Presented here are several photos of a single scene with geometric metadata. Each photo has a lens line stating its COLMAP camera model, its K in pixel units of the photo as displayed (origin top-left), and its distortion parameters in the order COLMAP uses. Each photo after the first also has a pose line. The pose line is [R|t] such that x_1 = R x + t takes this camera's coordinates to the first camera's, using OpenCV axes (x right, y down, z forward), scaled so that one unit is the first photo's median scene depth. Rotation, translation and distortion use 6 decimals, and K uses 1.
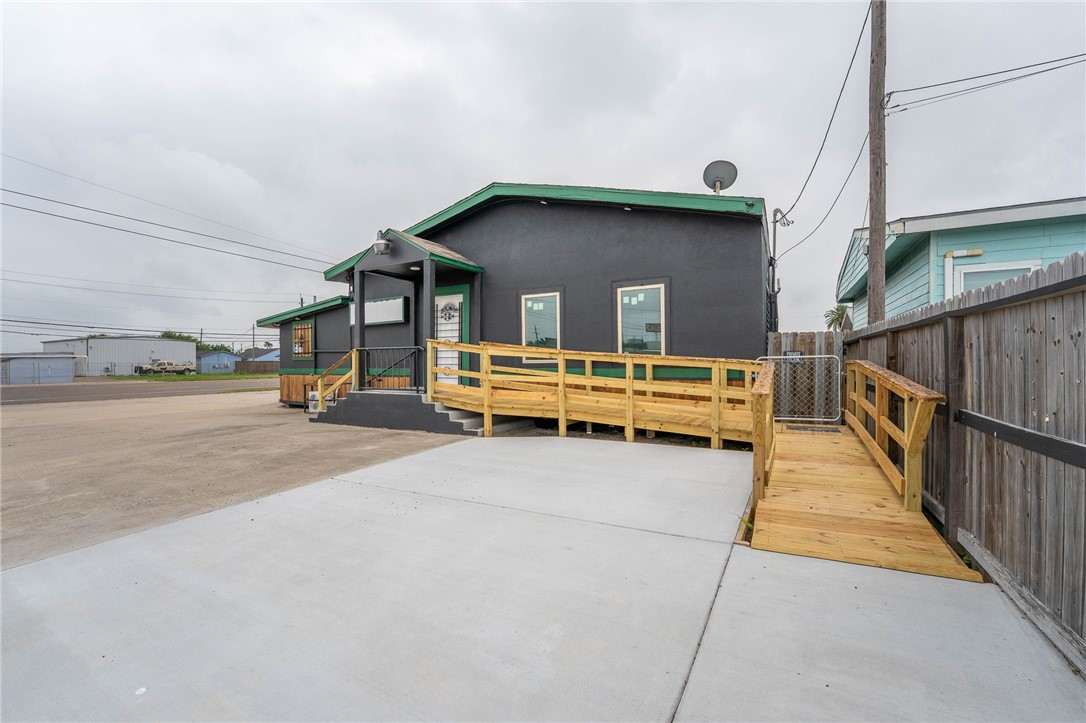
lens RADIAL K [[451.0, 0, 544.0], [0, 451.0, 366.7], [0, 0, 1]] dist [-0.015650, -0.000359]
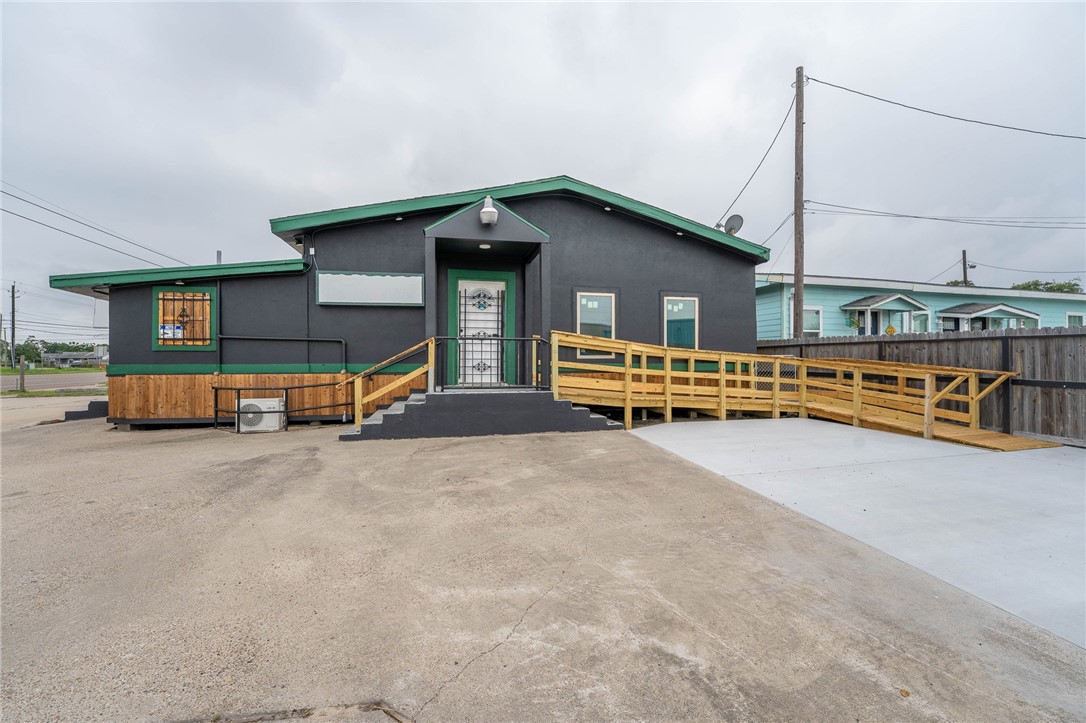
lens RADIAL K [[433.2, 0, 543.1], [0, 433.2, 361.0], [0, 0, 1]] dist [-0.018433, -0.000353]
pose [[0.752113, 0.006811, 0.658999, -0.751763], [0.000474, 0.999941, -0.010876, 0.008477], [-0.659034, 0.008492, 0.752065, 0.312809]]
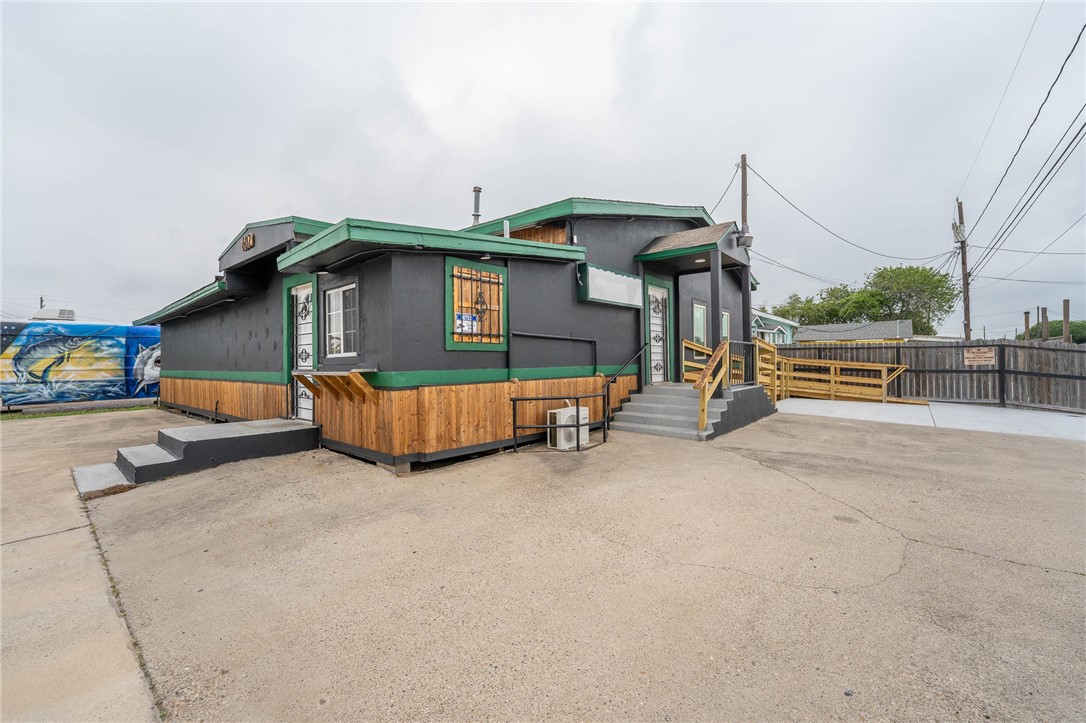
lens RADIAL K [[433.2, 0, 535.6], [0, 433.2, 356.1], [0, 0, 1]] dist [-0.018433, -0.000353]
pose [[0.228472, 0.011640, 0.973481, -1.285783], [0.010969, 0.999834, -0.014530, -0.002676], [-0.973489, 0.013998, 0.228306, 1.147610]]
